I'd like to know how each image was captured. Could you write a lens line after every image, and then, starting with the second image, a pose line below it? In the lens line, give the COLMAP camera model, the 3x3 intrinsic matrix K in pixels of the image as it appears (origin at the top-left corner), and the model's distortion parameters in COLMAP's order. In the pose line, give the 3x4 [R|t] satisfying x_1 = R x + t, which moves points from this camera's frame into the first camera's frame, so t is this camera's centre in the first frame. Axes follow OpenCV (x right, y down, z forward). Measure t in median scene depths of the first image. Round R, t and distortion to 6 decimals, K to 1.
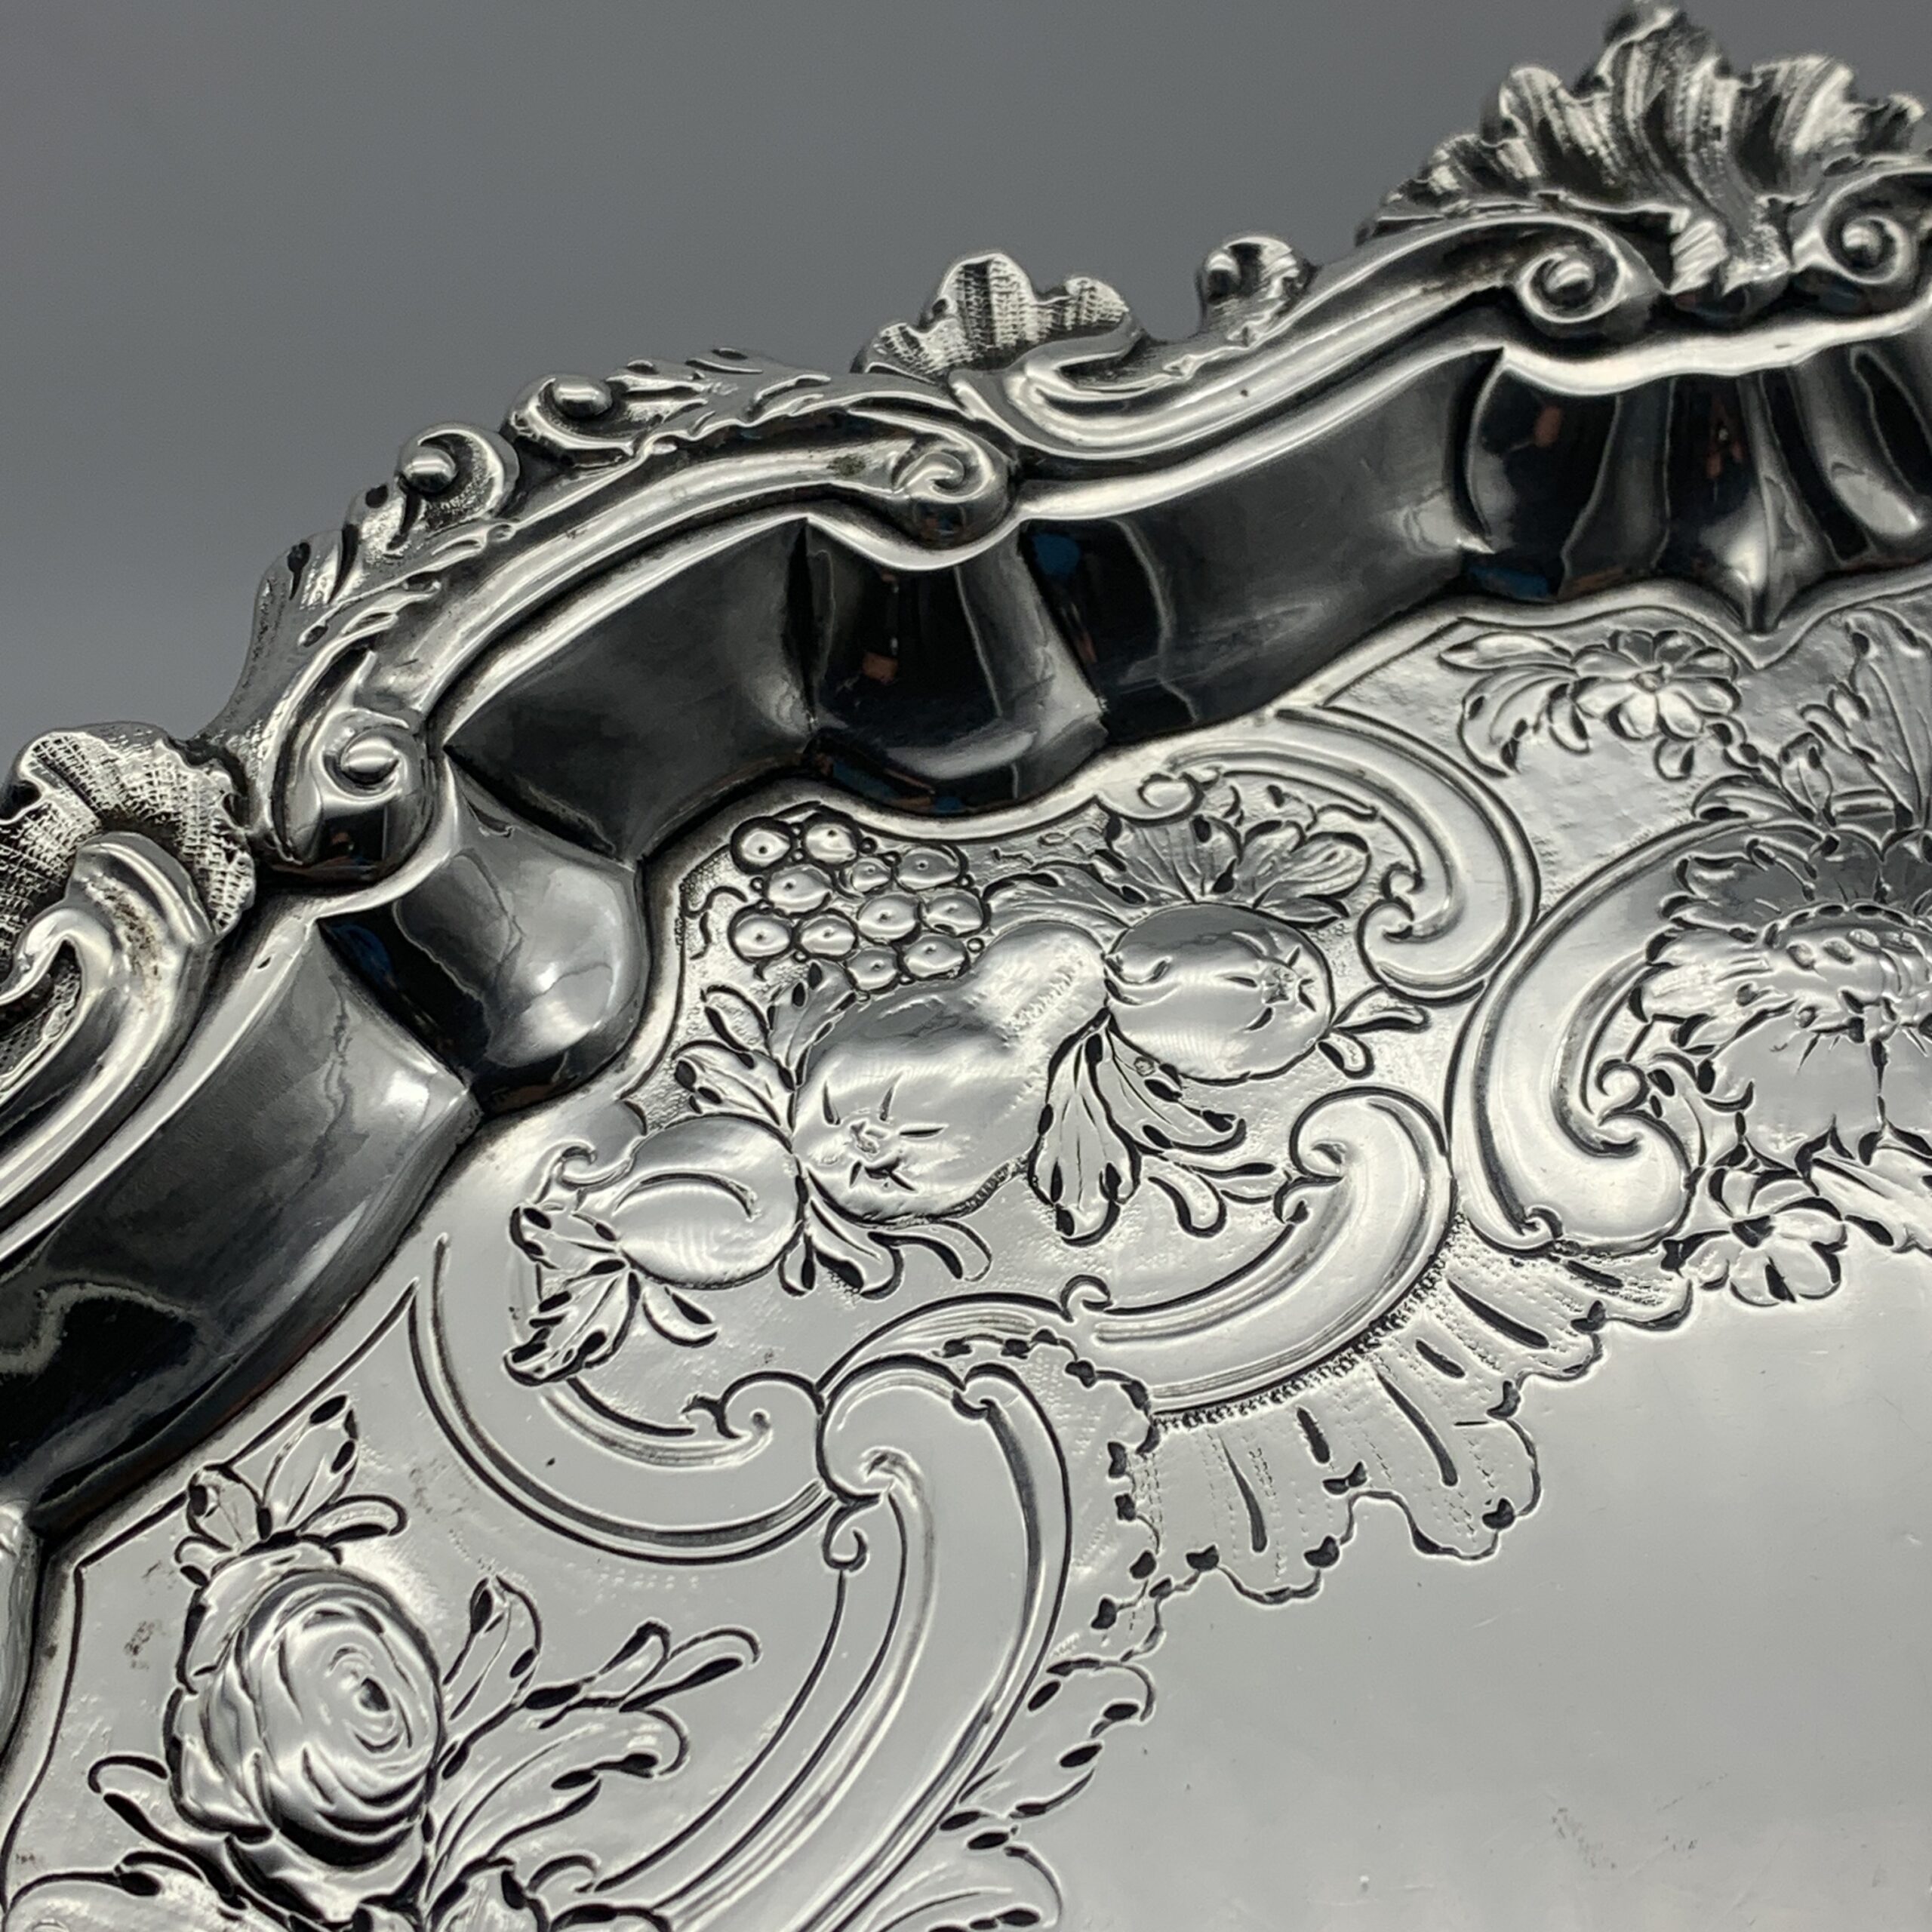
lens RADIAL K [[3447.4, 0, 957.0], [0, 3447.4, 966.9], [0, 0, 1]] dist [0.107655, 0.000000]
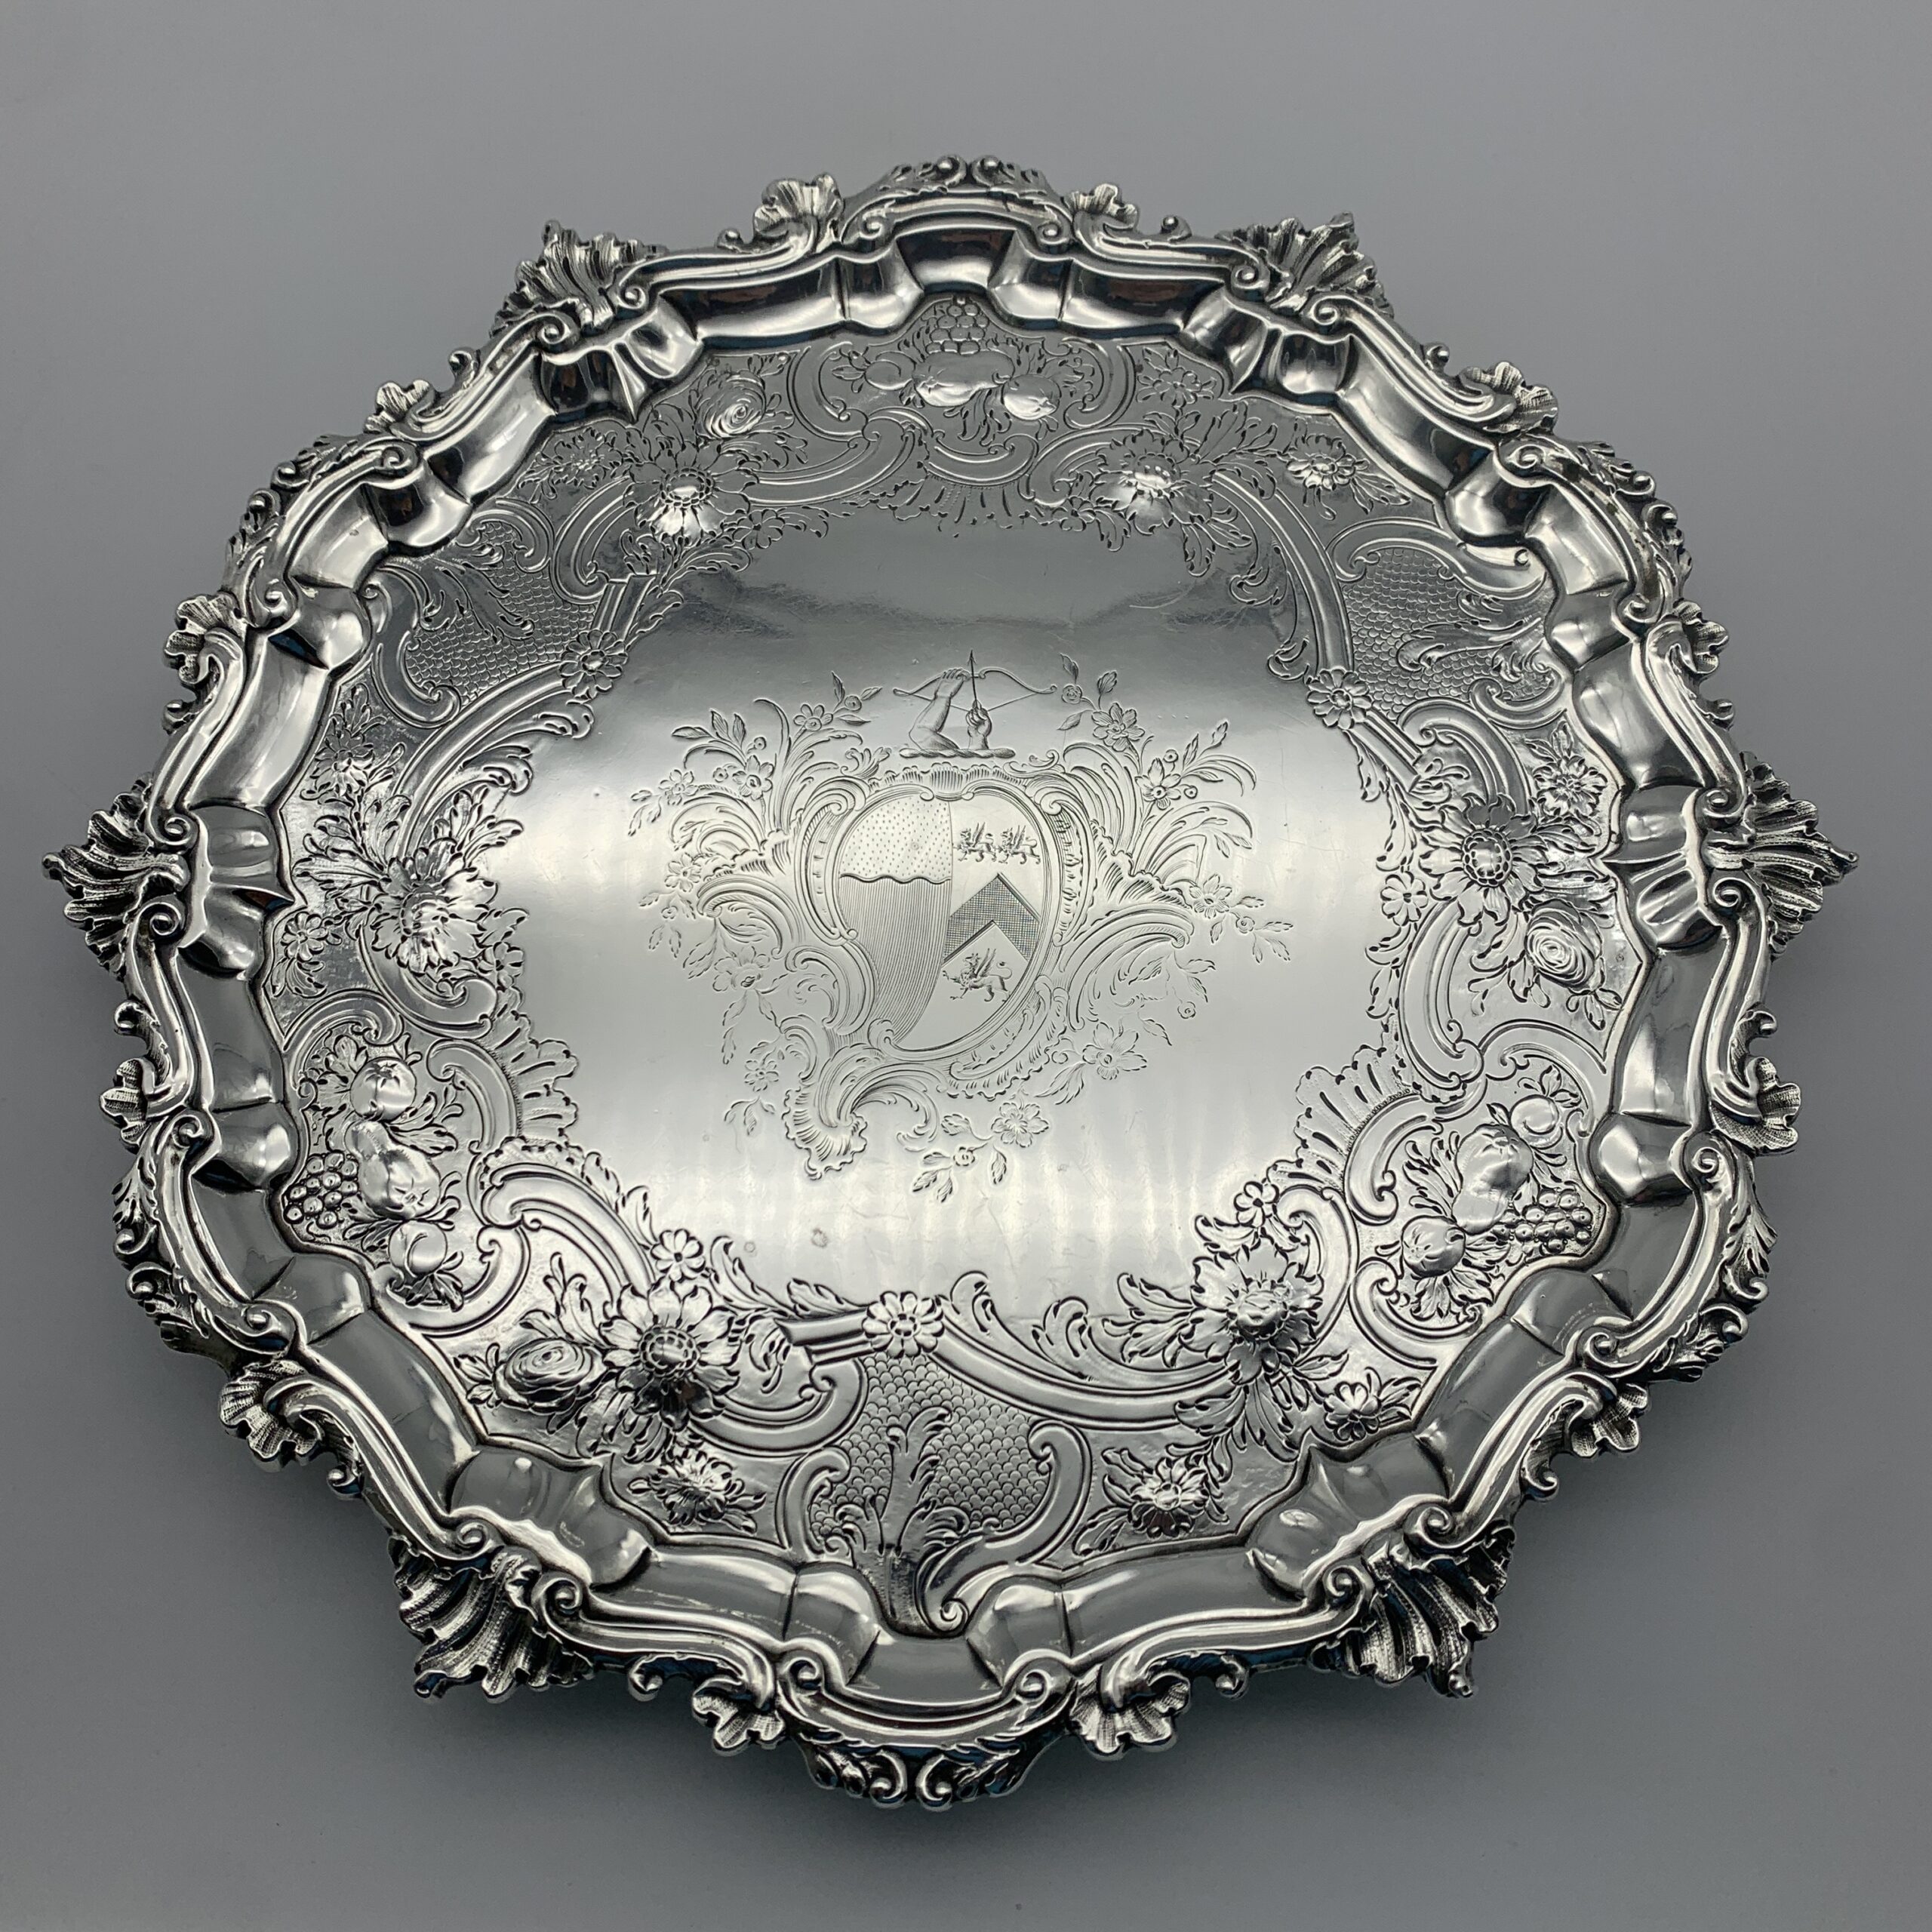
lens RADIAL K [[1916.9, 0, 966.4], [0, 1916.9, 962.8], [0, 0, 1]] dist [-0.002622, 0.000000]
pose [[0.170738, -0.933990, 0.313866, -0.329977], [0.804627, 0.316021, 0.502699, -0.569514], [-0.568704, 0.166715, 0.805470, -0.937299]]
